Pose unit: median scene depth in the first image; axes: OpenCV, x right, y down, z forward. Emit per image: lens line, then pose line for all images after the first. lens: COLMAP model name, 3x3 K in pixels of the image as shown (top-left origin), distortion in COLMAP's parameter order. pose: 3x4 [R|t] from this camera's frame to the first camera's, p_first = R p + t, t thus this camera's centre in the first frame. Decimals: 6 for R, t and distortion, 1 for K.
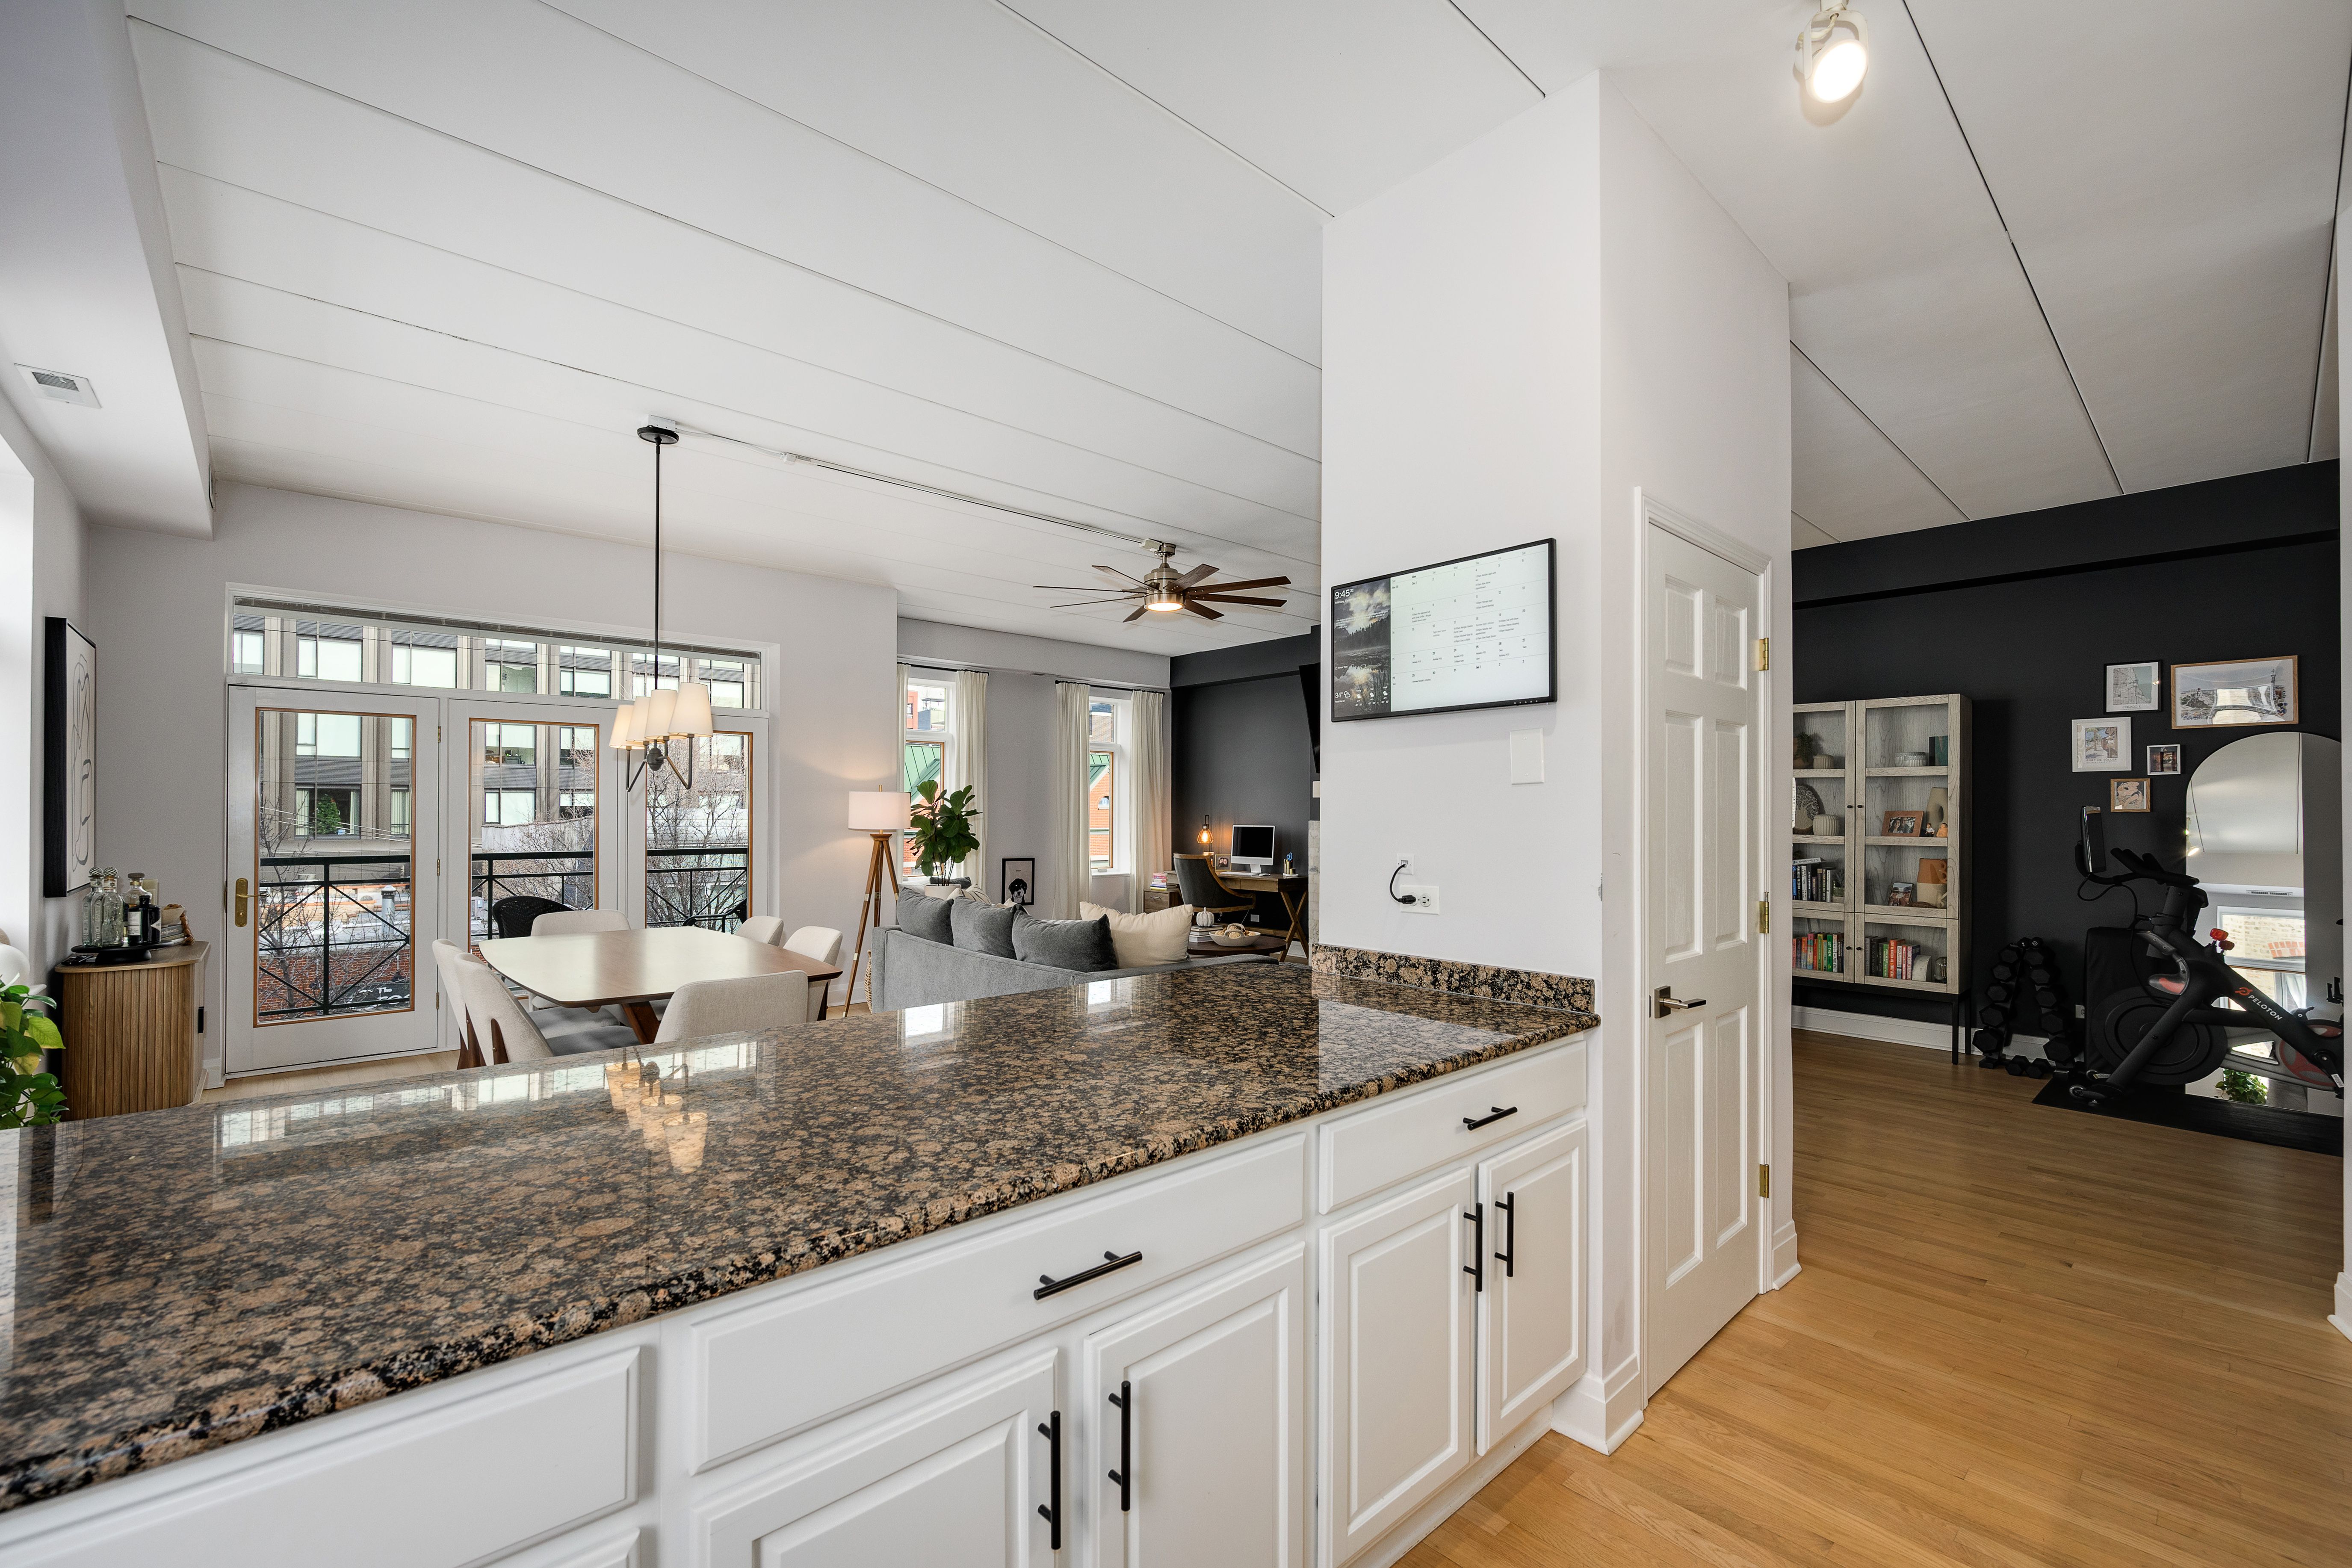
lens RADIAL K [[1022.5, 0, 1129.2], [0, 1022.5, 798.2], [0, 0, 1]] dist [-0.015181, -0.000110]
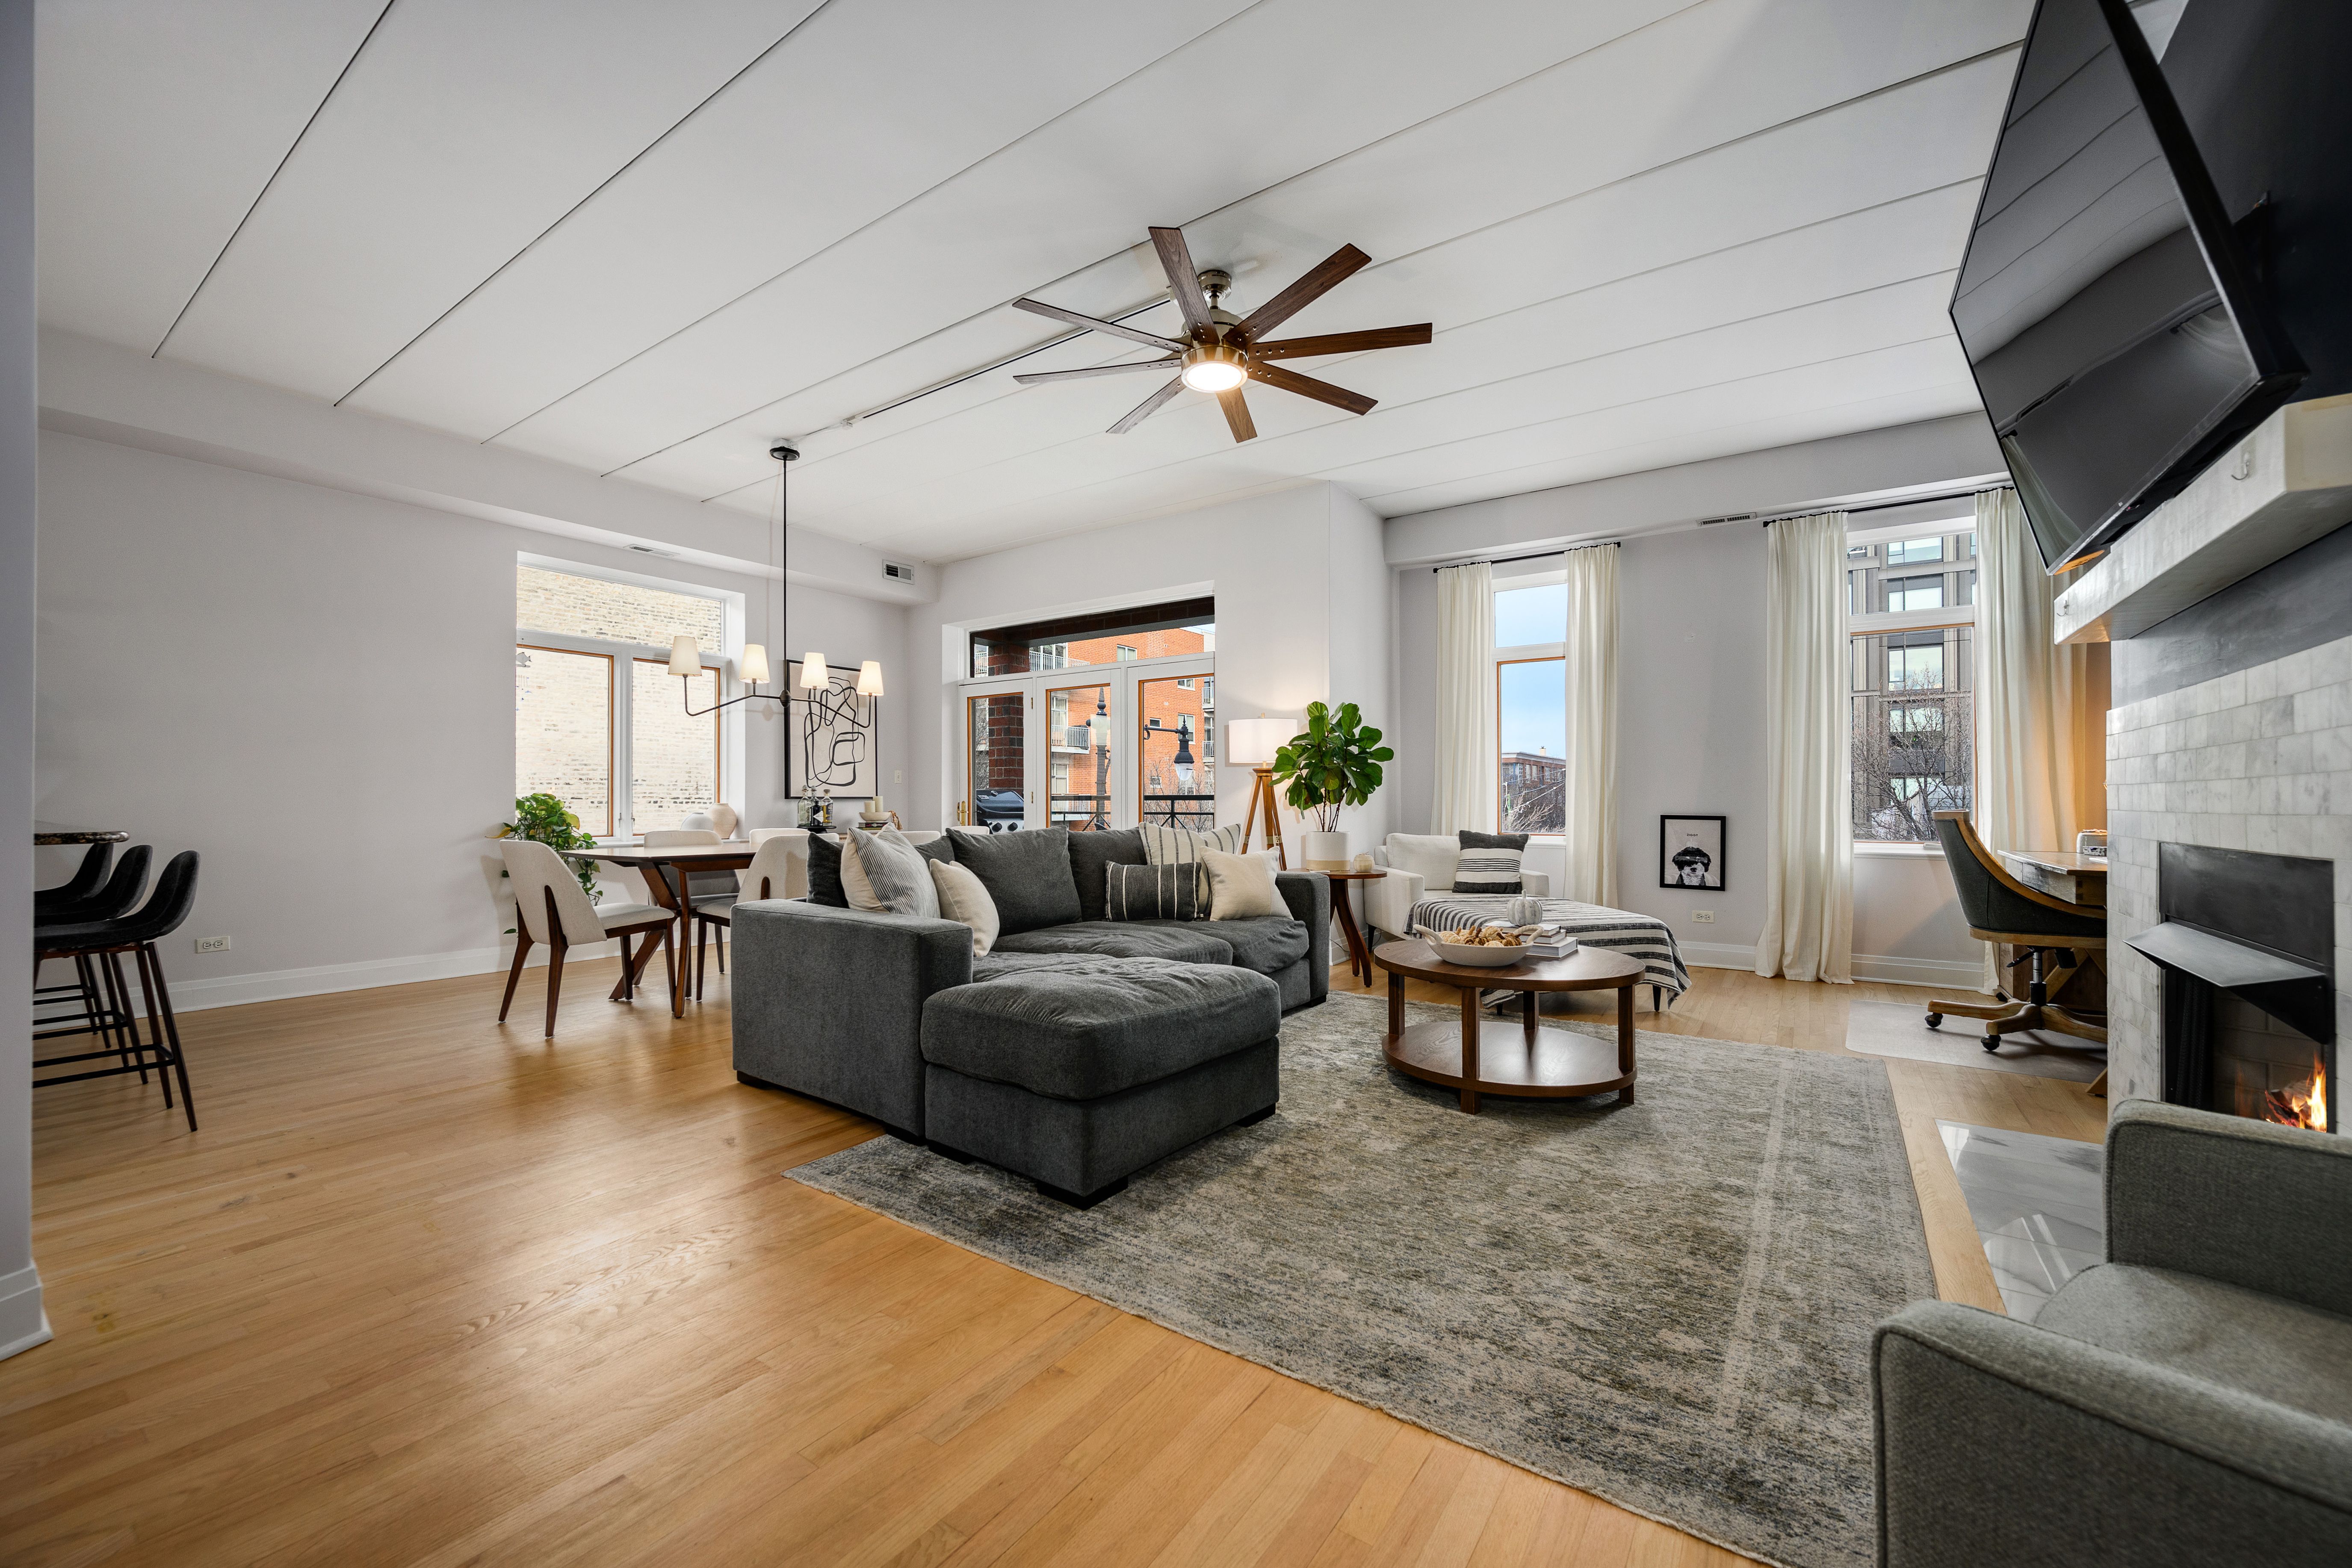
lens RADIAL K [[916.7, 0, 1159.6], [0, 916.7, 796.2], [0, 0, 1]] dist [0.000887, 0.000007]
pose [[0.247929, -0.004599, -0.968767, 0.375881], [0.009345, 0.999954, -0.002355, 0.045913], [0.968733, -0.008469, 0.247960, 0.548536]]
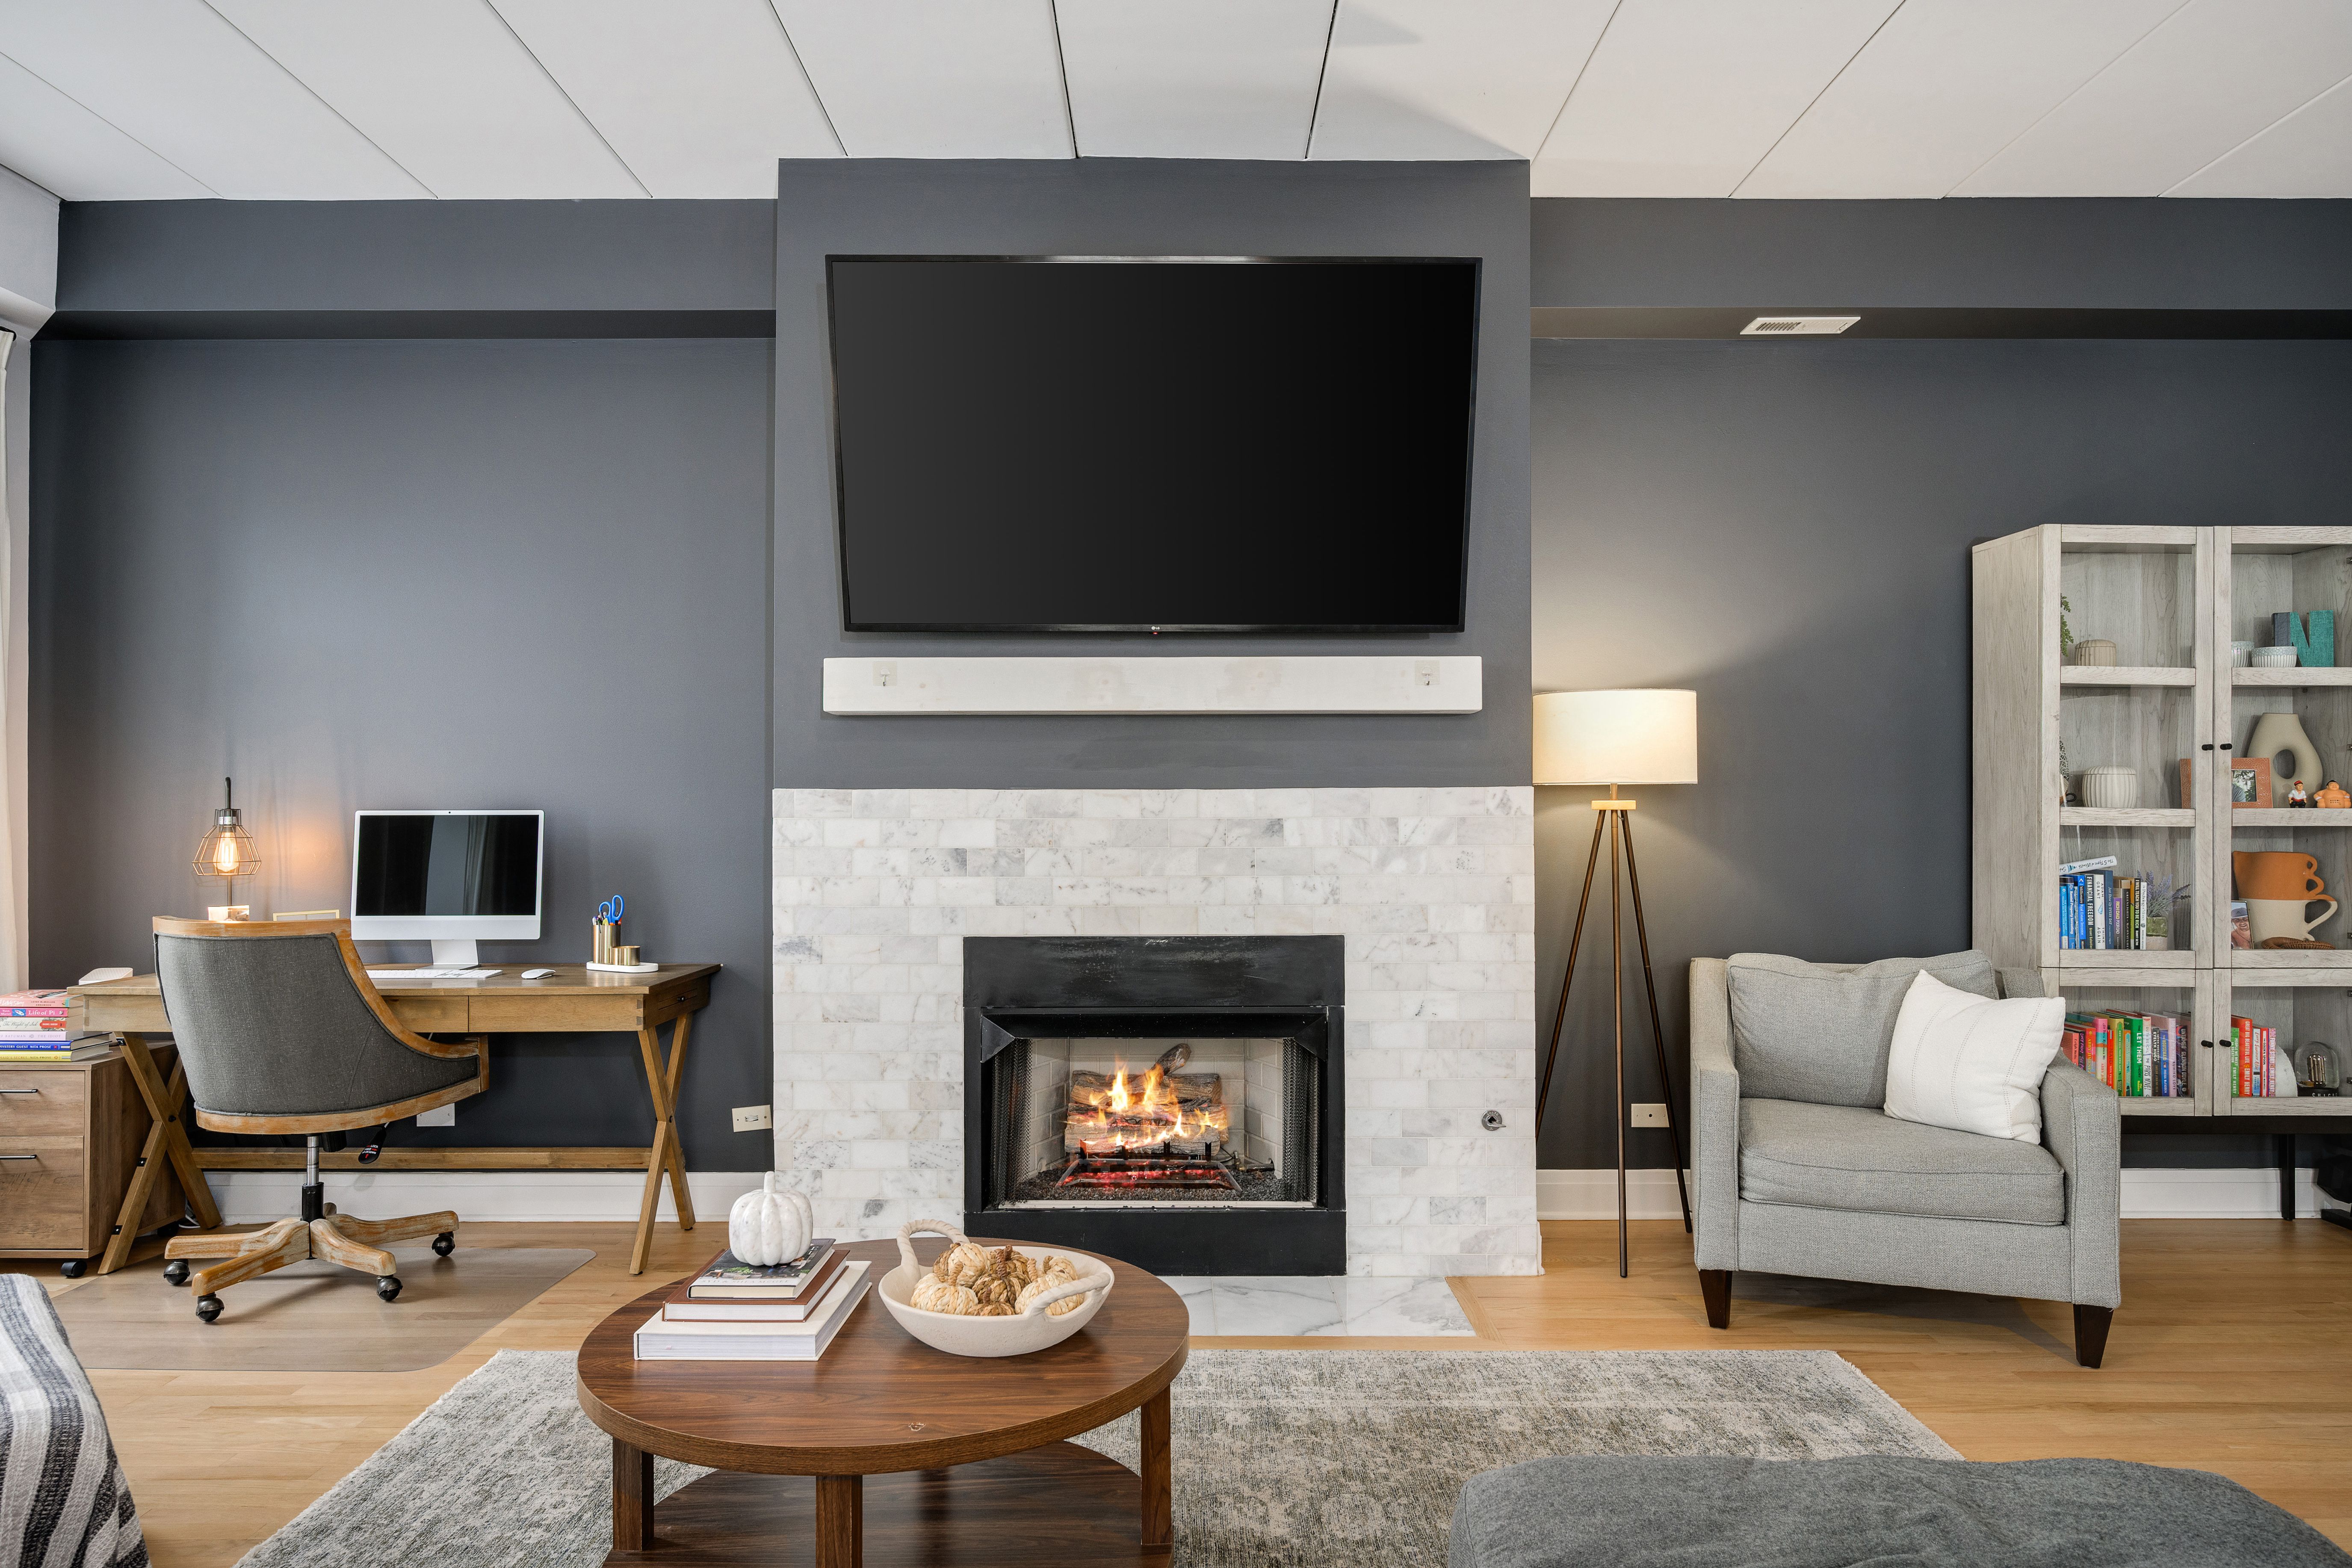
lens RADIAL K [[1575.2, 0, 1166.5], [0, 1575.2, 791.3], [0, 0, 1]] dist [0.002813, -0.002016]
pose [[0.632903, 0.002465, 0.774227, -0.106574], [-0.007172, 0.999971, 0.002679, 0.018816], [-0.774198, -0.007249, 0.632902, 0.562382]]
